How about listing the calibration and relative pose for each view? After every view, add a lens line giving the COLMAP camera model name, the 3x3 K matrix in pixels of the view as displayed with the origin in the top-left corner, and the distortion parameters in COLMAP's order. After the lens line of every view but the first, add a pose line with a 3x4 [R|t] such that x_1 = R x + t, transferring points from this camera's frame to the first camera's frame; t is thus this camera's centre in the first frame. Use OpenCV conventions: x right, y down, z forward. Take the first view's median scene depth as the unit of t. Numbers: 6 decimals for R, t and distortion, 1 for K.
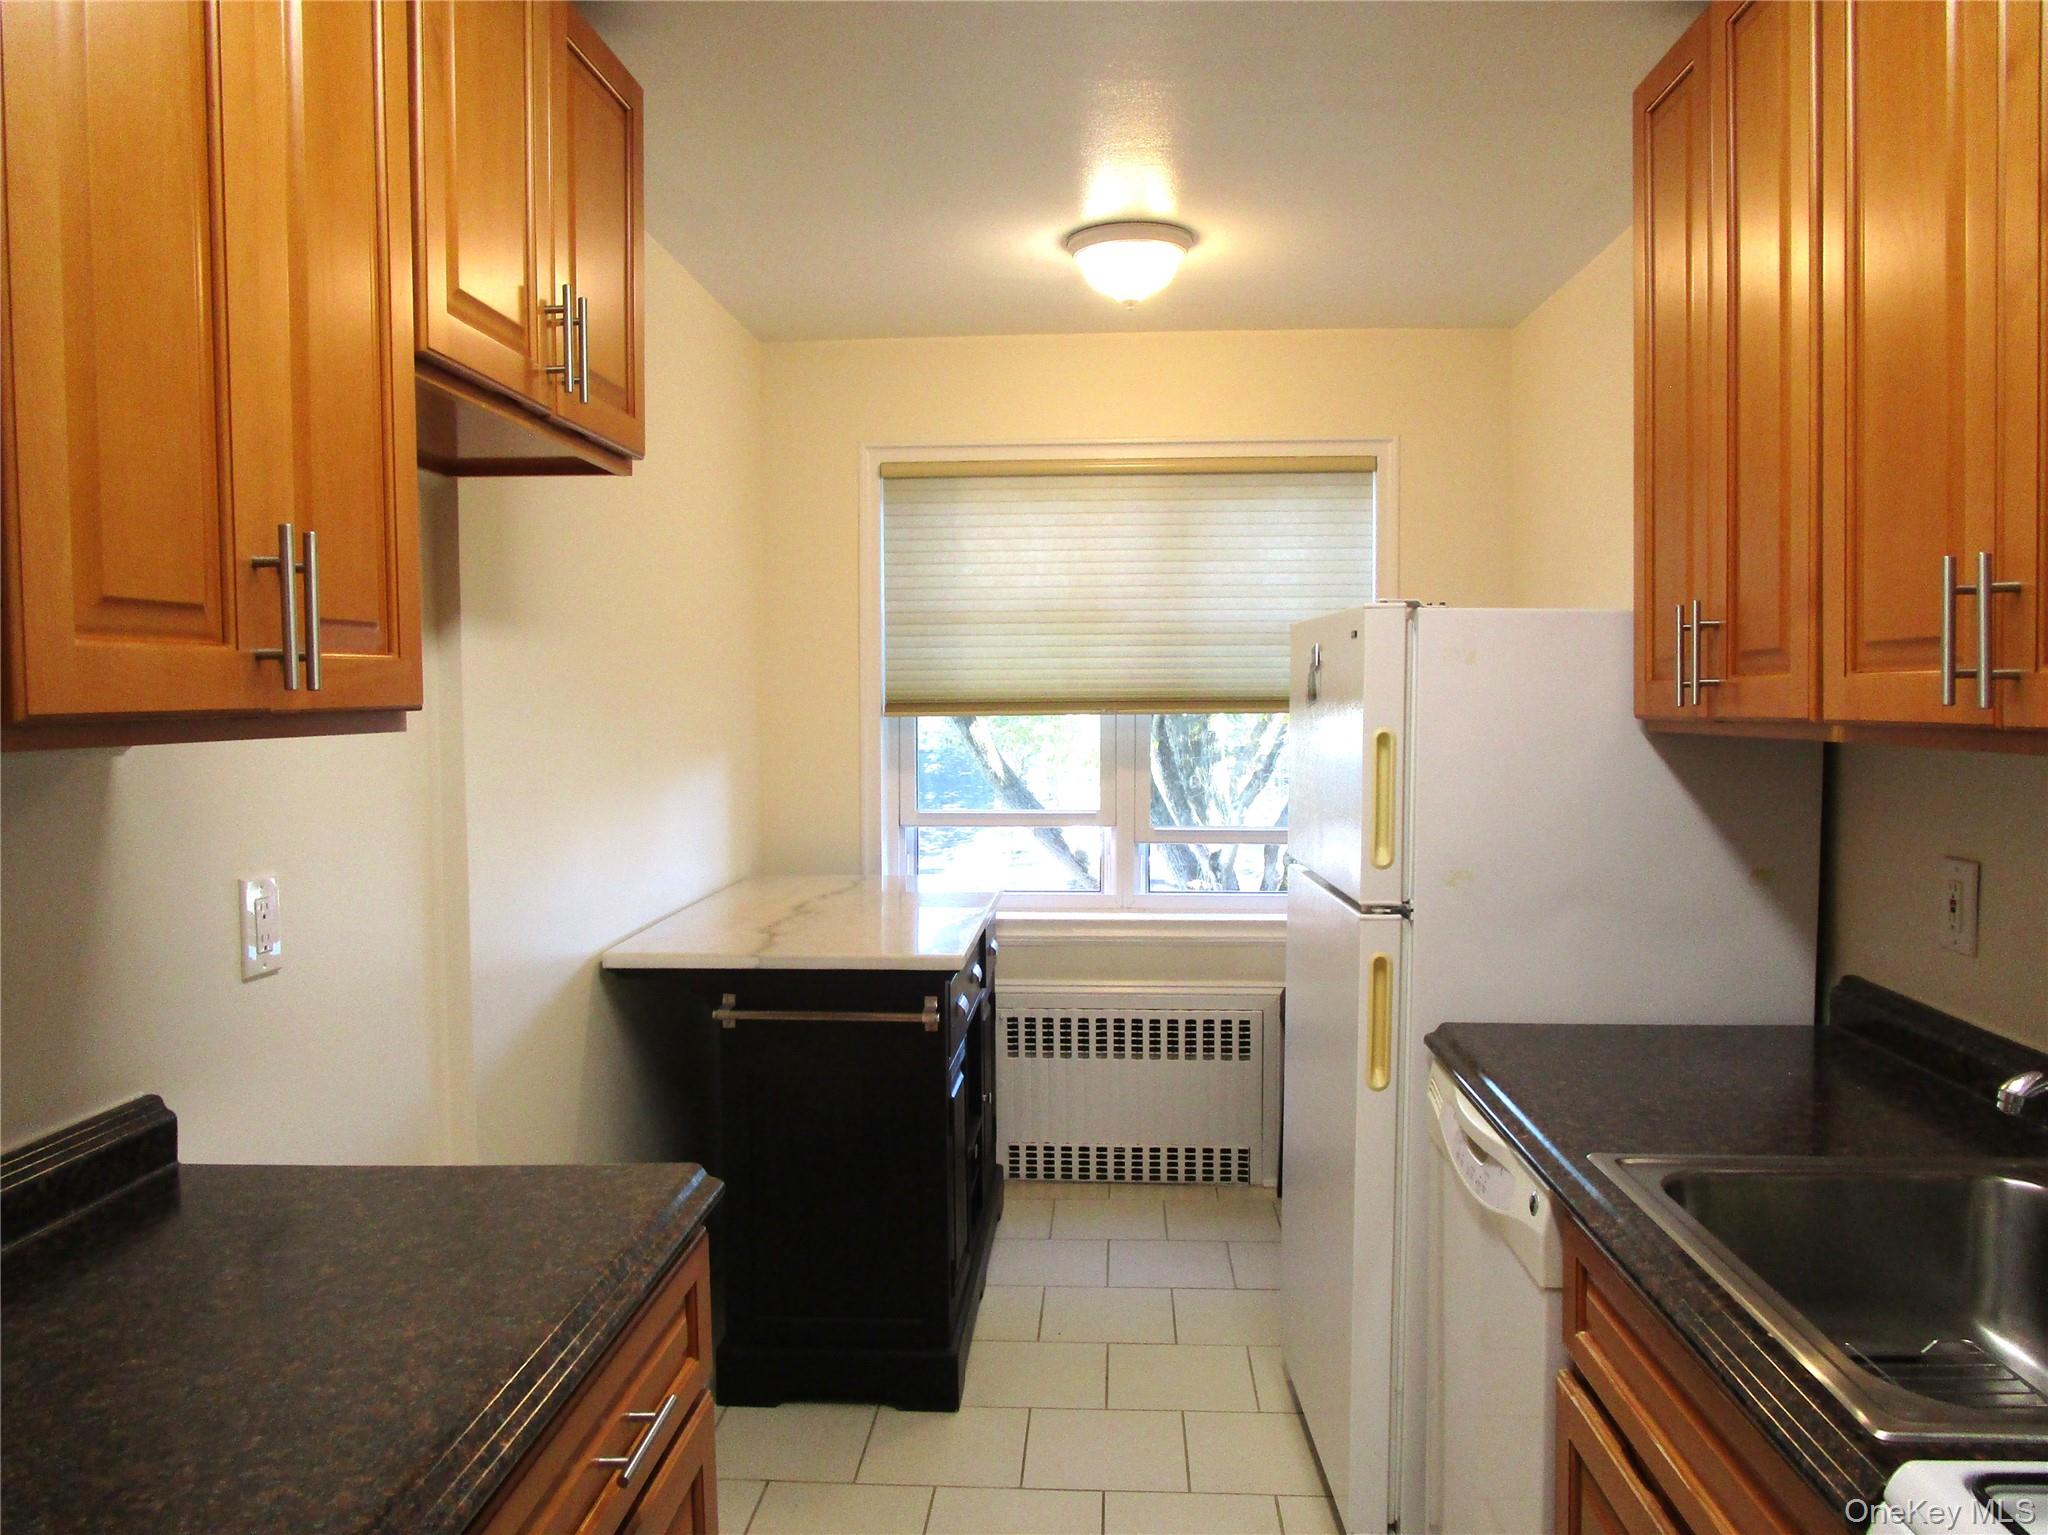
lens RADIAL K [[1438.1, 0, 1024.7], [0, 1438.1, 769.7], [0, 0, 1]] dist [-0.026354, -0.001918]
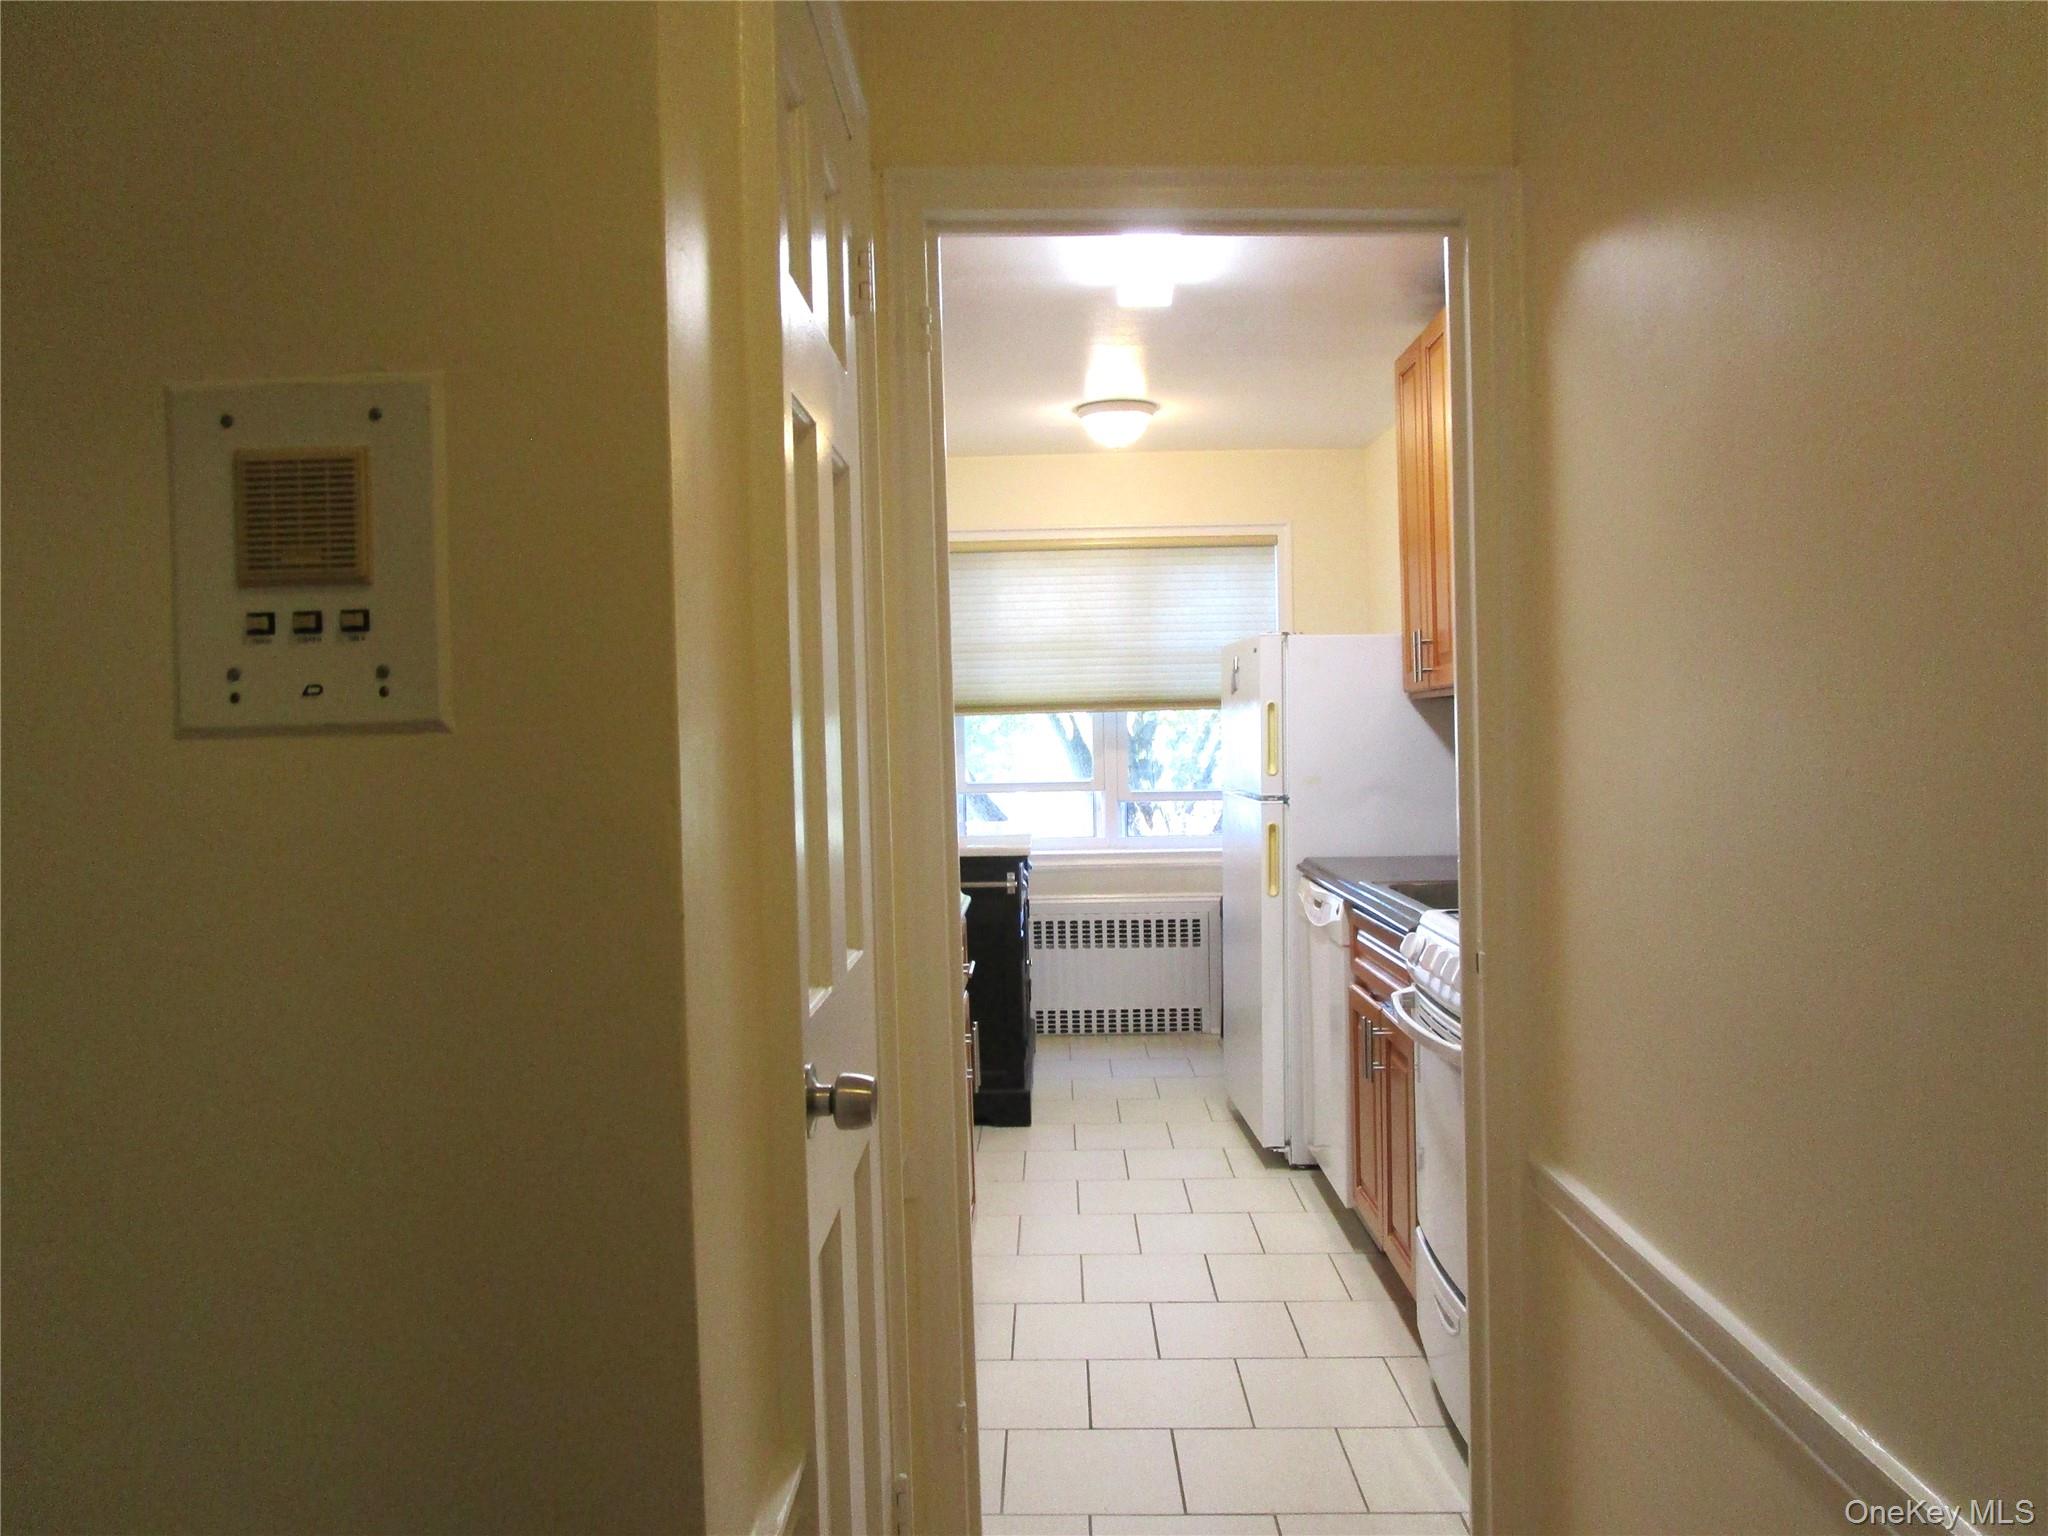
lens RADIAL K [[1438.1, 0, 1024.2], [0, 1438.1, 769.8], [0, 0, 1]] dist [-0.026354, -0.001918]
pose [[0.998925, -0.016485, 0.043316, -0.082788], [0.017583, 0.999530, -0.025098, 0.055937], [-0.042882, 0.025832, 0.998746, -0.459982]]
